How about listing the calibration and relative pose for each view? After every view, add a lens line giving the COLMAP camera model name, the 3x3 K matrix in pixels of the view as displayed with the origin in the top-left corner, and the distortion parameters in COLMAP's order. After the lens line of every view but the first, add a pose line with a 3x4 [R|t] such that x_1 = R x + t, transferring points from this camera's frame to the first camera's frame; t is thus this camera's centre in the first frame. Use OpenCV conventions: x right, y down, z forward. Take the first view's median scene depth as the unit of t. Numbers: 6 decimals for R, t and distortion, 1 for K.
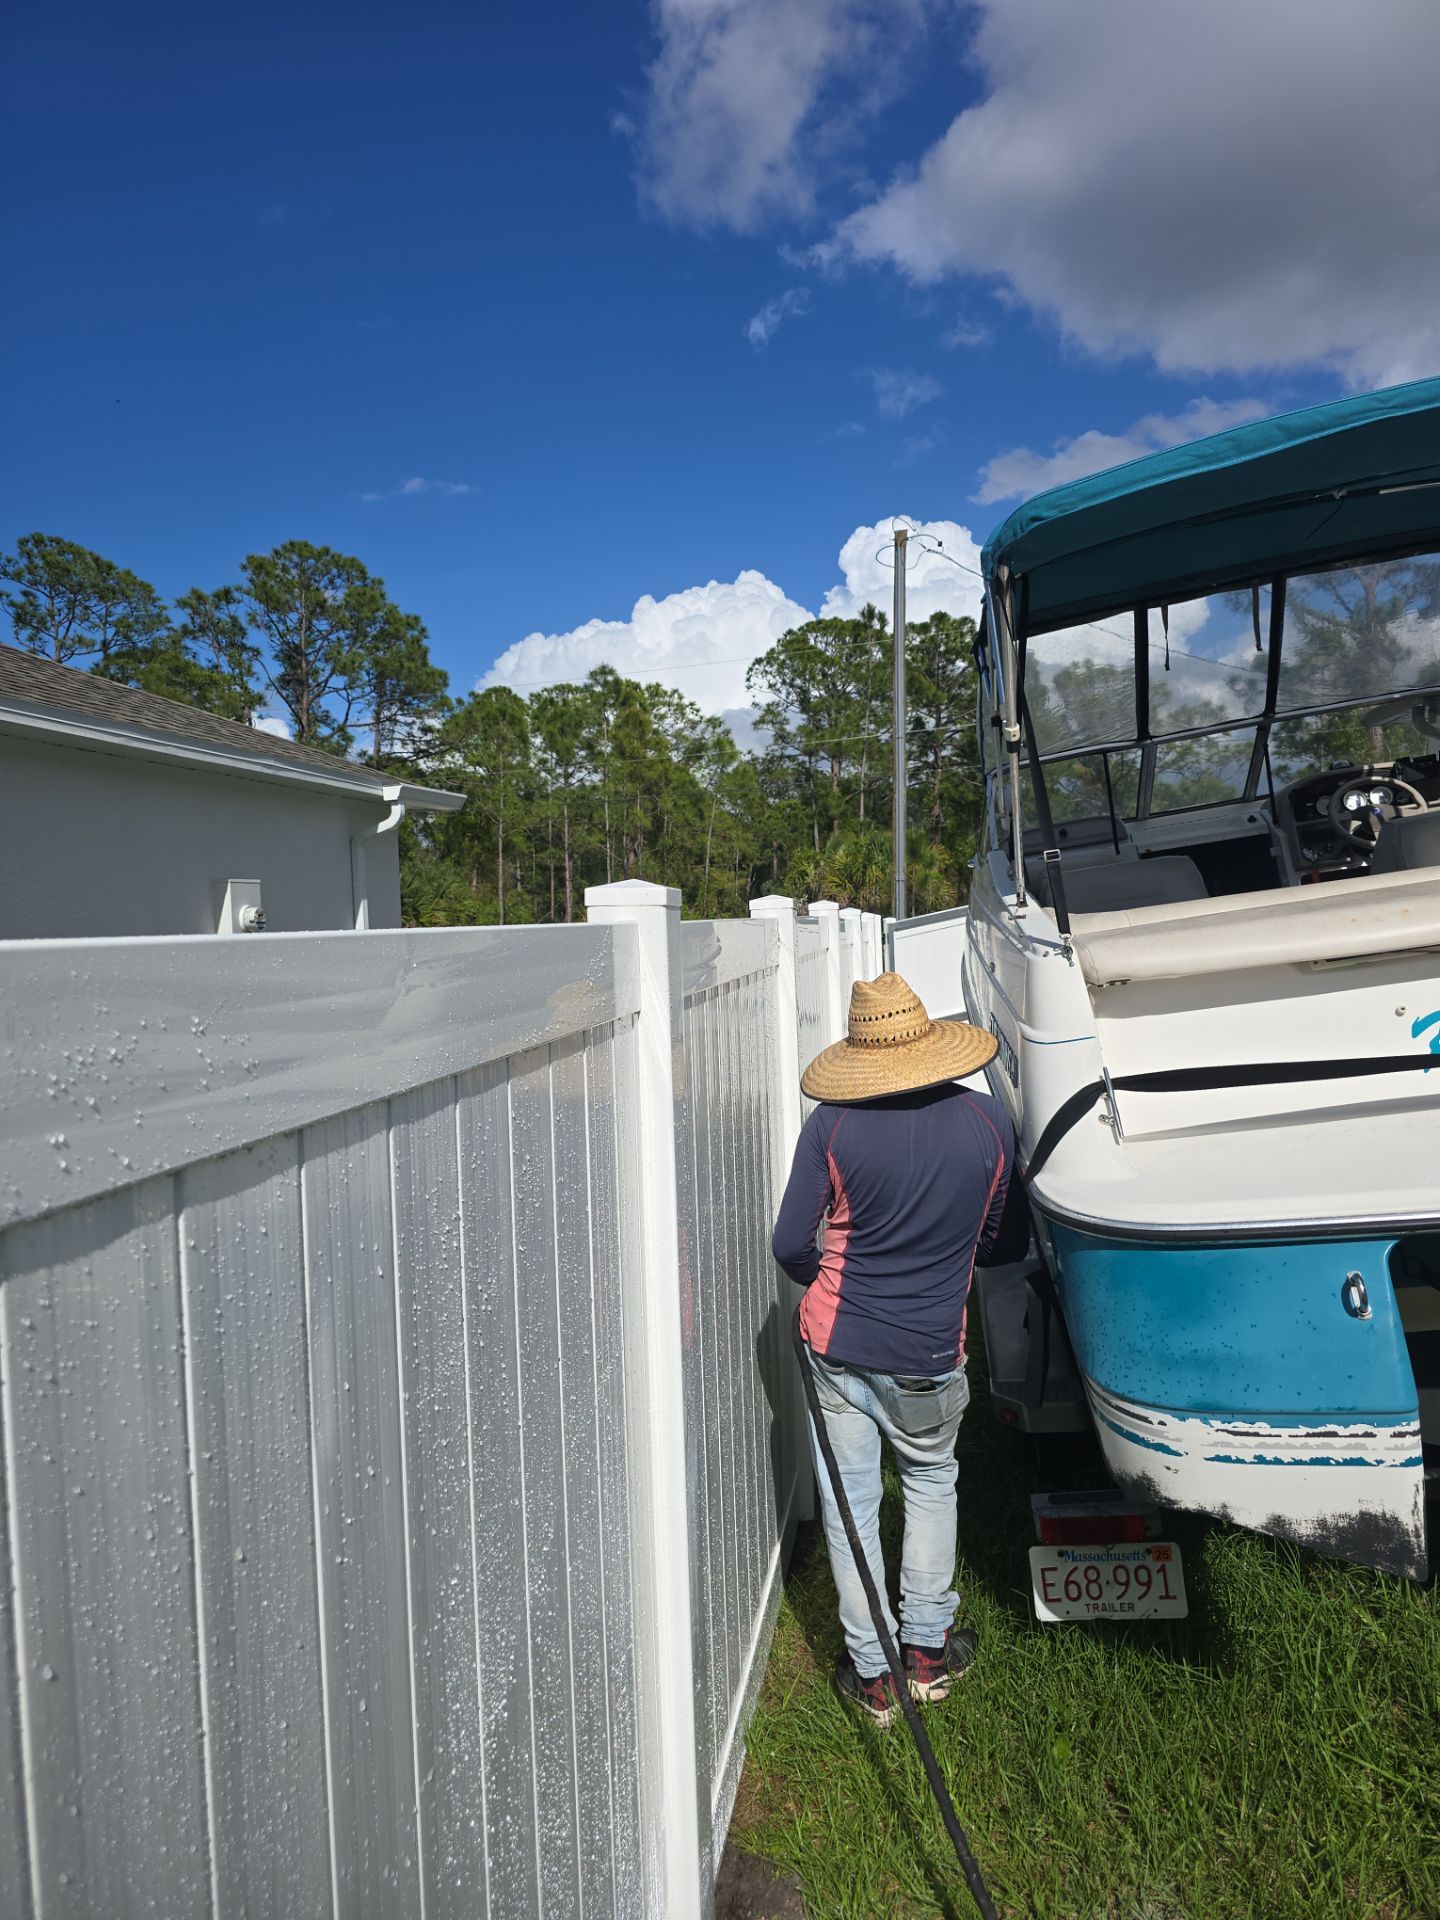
lens RADIAL K [[1297.4, 0, 716.5], [0, 1297.4, 978.5], [0, 0, 1]] dist [0.063159, -0.050977]
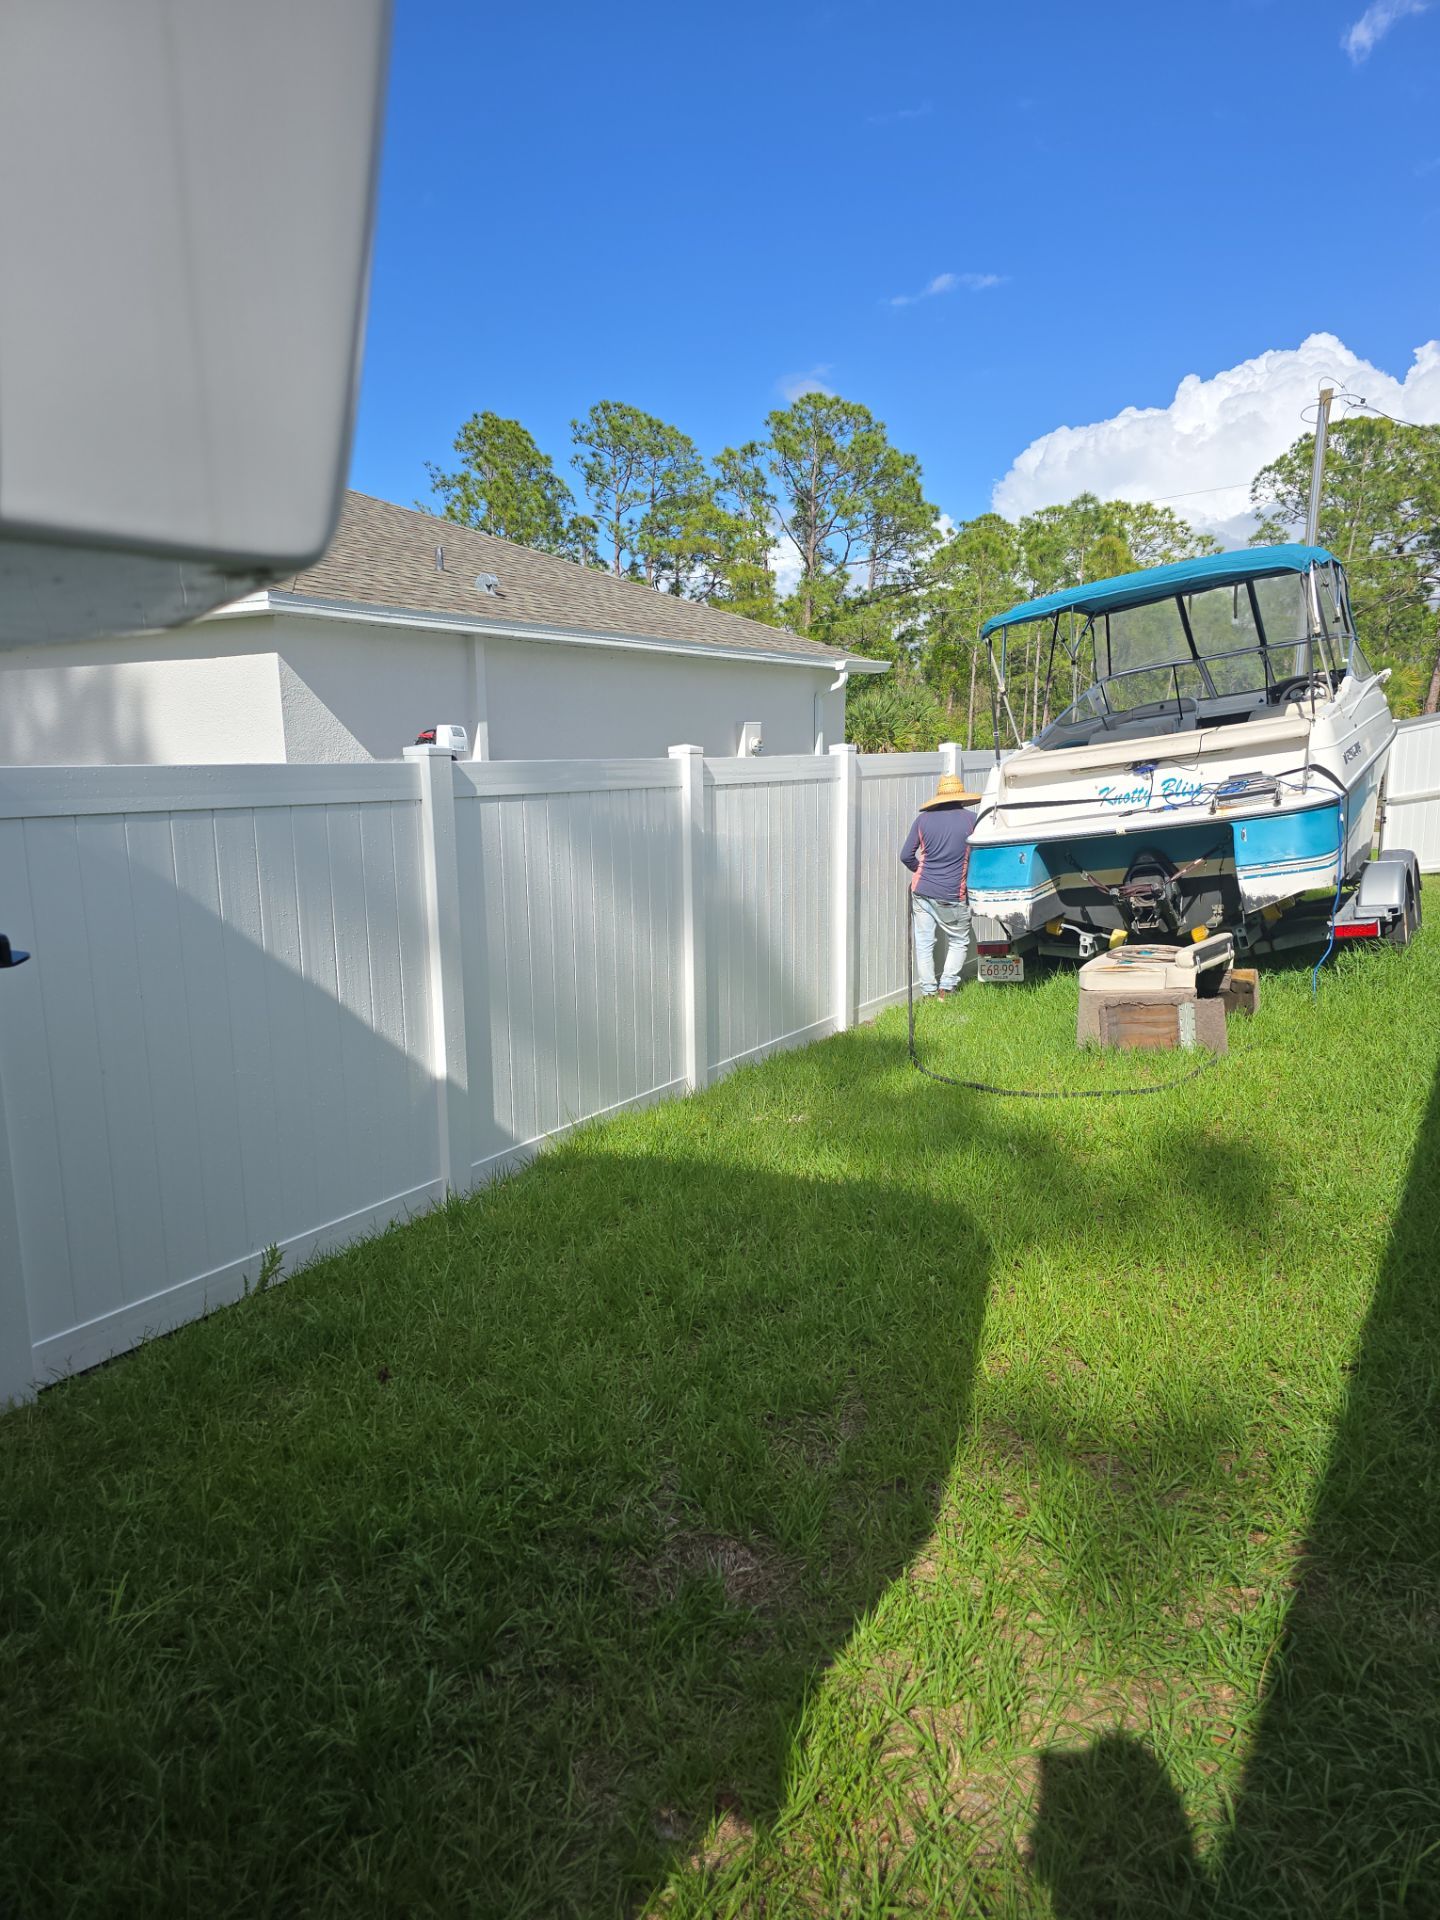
lens RADIAL K [[1297.4, 0, 716.5], [0, 1297.4, 978.5], [0, 0, 1]] dist [0.063159, -0.050977]
pose [[0.930178, 0.082640, -0.357688, 0.044174], [-0.033039, 0.989224, 0.142631, 0.003329], [0.365620, -0.120855, 0.922885, -0.120138]]
